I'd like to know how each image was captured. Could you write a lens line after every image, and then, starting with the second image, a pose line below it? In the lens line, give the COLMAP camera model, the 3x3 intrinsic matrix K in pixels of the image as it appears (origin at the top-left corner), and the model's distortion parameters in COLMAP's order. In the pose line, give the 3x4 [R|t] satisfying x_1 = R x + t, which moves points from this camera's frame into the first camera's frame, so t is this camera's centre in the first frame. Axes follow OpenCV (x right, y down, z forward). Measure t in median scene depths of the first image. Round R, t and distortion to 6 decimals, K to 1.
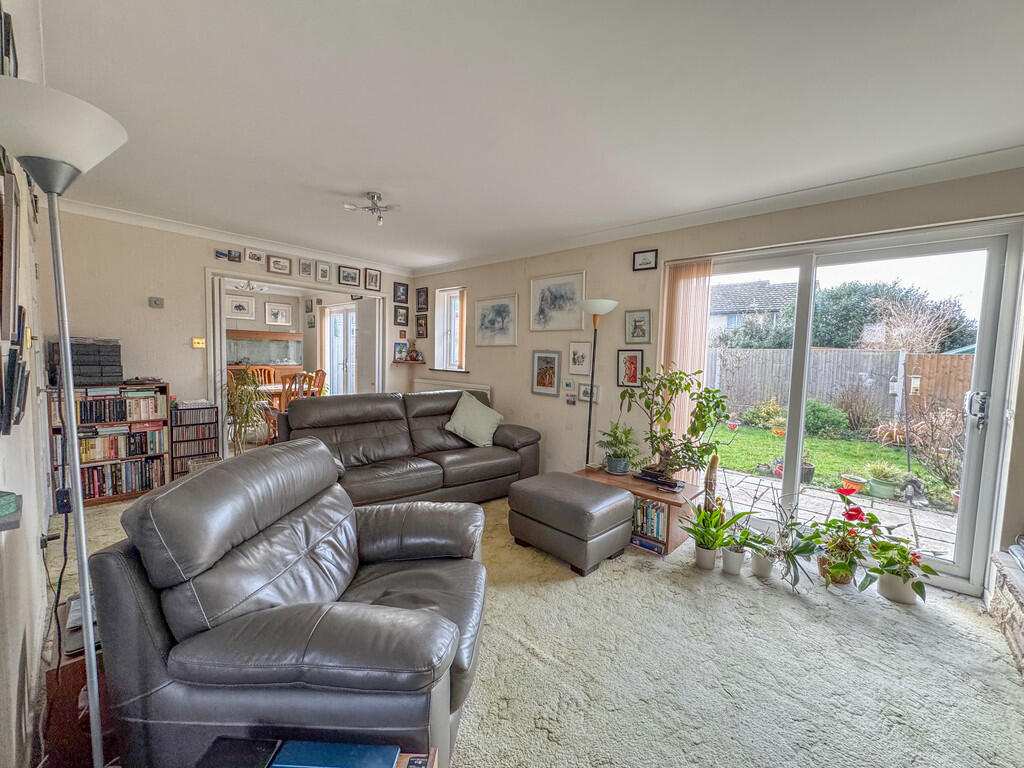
lens RADIAL K [[405.6, 0, 512.9], [0, 405.6, 384.1], [0, 0, 1]] dist [-0.006020, 0.000805]
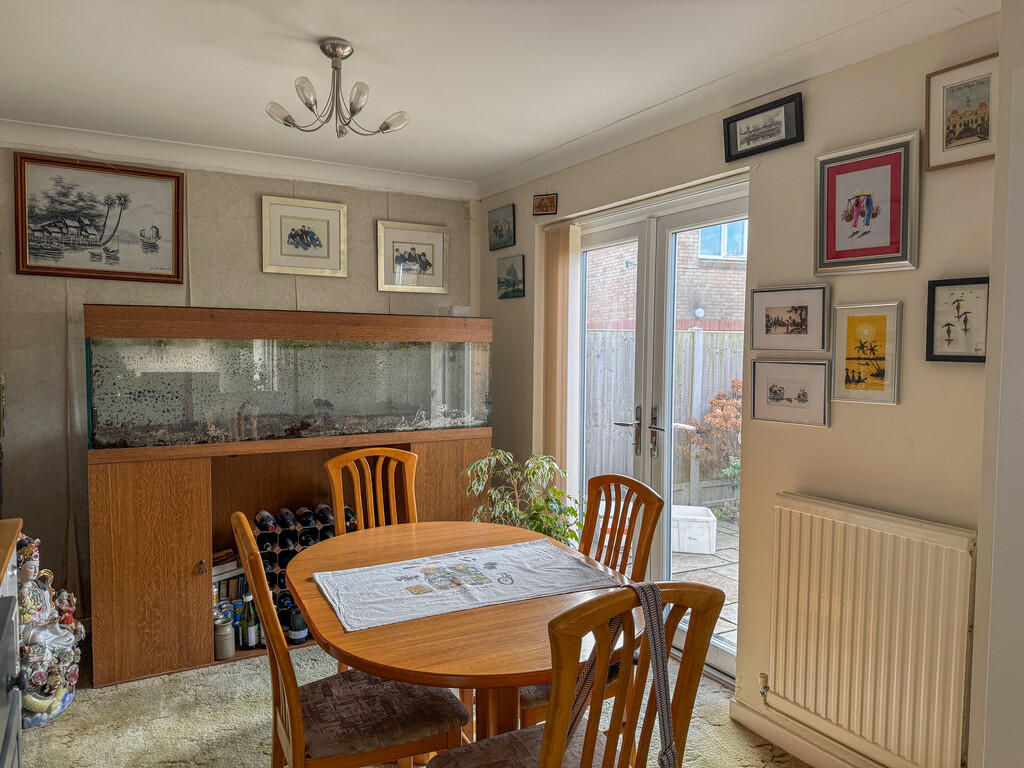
lens RADIAL K [[714.7, 0, 544.5], [0, 714.7, 406.0], [0, 0, 1]] dist [0.054396, -0.073192]
pose [[0.959737, 0.003815, -0.280875, -0.722128], [-0.001875, 0.999972, 0.007177, -0.137701], [0.280895, -0.006361, 0.959717, 1.096959]]
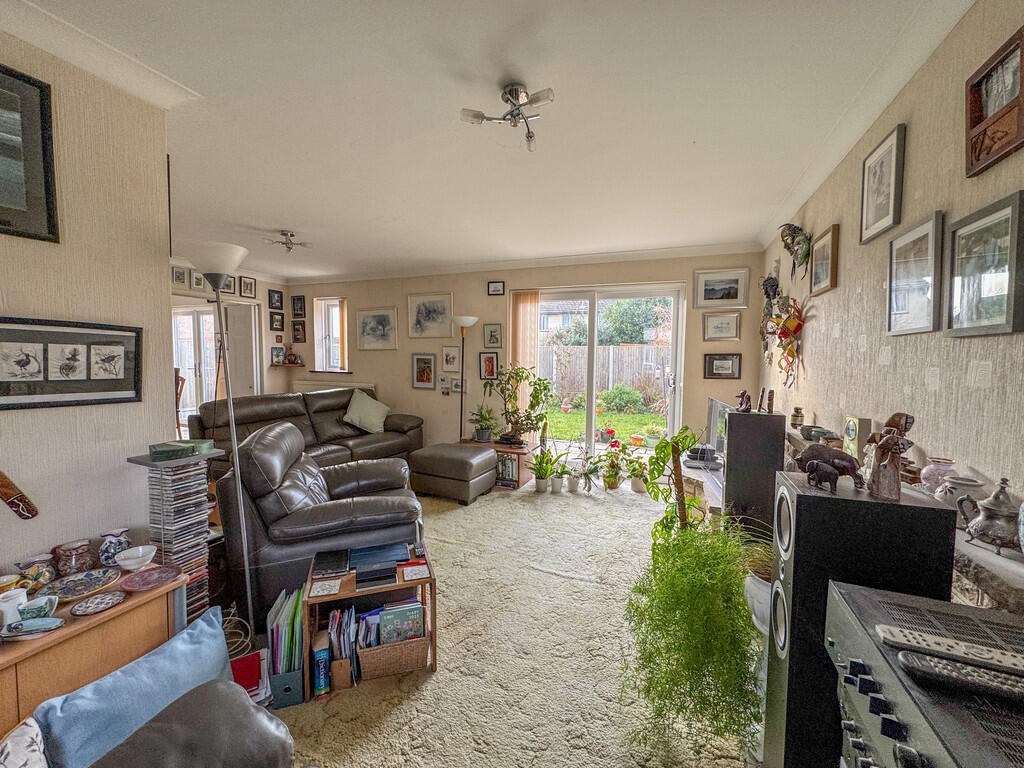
lens RADIAL K [[405.6, 0, 514.8], [0, 405.6, 382.8], [0, 0, 1]] dist [-0.006020, 0.000805]
pose [[0.934527, -0.042205, 0.353382, -0.115347], [0.040463, 0.999105, 0.012319, 0.004996], [-0.353585, 0.002786, 0.935398, -0.313553]]
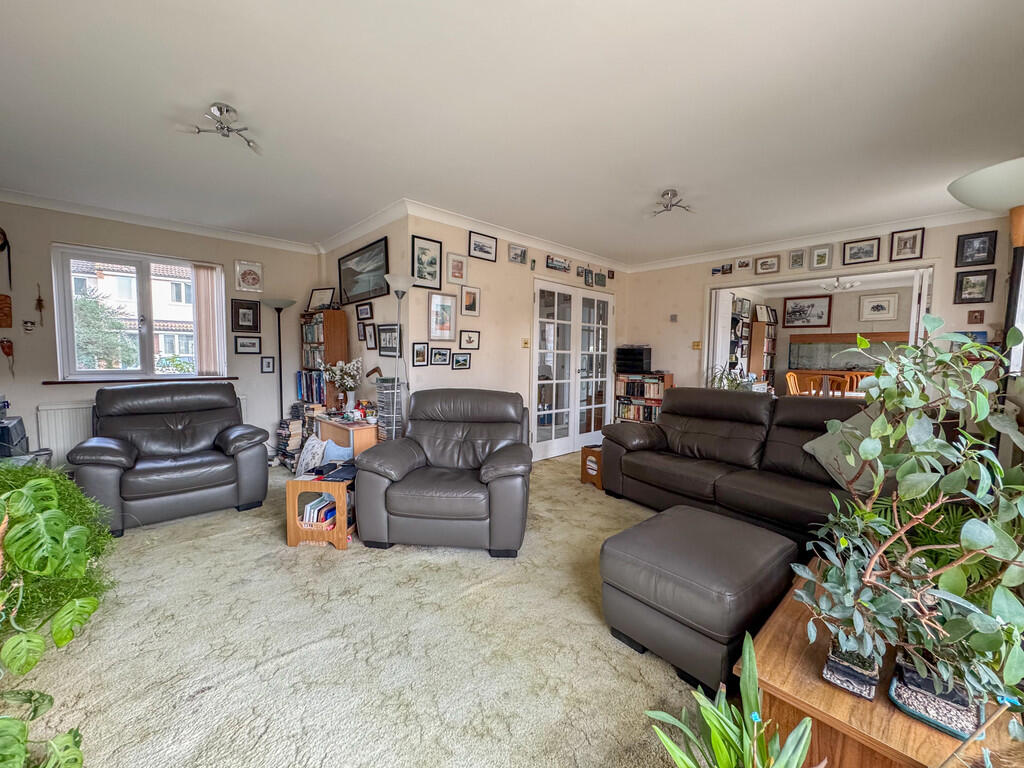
lens RADIAL K [[405.6, 0, 510.1], [0, 405.6, 383.0], [0, 0, 1]] dist [-0.006020, 0.000805]
pose [[-0.071487, 0.038769, -0.996688, 0.587101], [-0.082056, 0.995629, 0.044613, 0.008816], [0.994061, 0.084973, -0.067993, 0.548646]]
